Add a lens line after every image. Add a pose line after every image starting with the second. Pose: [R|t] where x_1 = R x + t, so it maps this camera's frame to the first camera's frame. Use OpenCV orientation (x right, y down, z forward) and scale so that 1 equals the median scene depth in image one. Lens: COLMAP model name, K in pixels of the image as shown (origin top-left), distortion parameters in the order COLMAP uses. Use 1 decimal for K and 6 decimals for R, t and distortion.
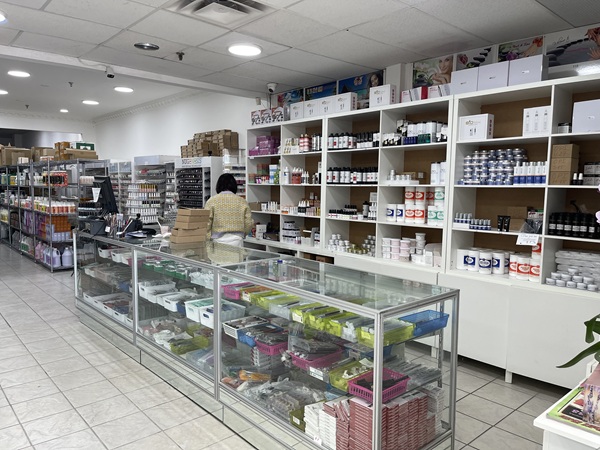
lens RADIAL K [[458.0, 0, 302.4], [0, 458.0, 222.9], [0, 0, 1]] dist [0.022332, -0.042279]
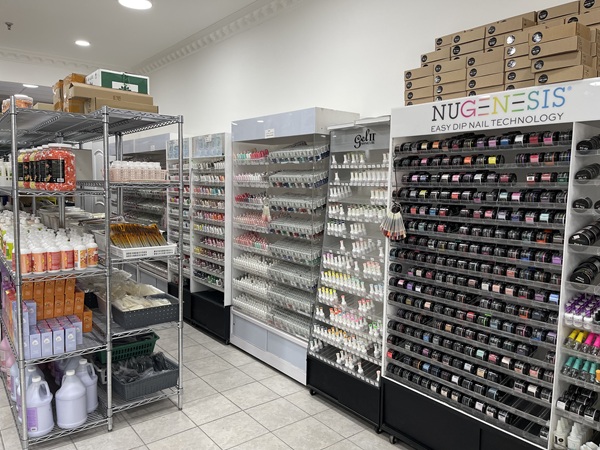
lens RADIAL K [[458.0, 0, 297.5], [0, 458.0, 227.2], [0, 0, 1]] dist [0.022332, -0.042279]
pose [[0.997831, 0.014638, -0.064175, -0.303342], [-0.013926, 0.999837, 0.011528, -0.054514], [0.064333, -0.010609, 0.997872, 0.627228]]
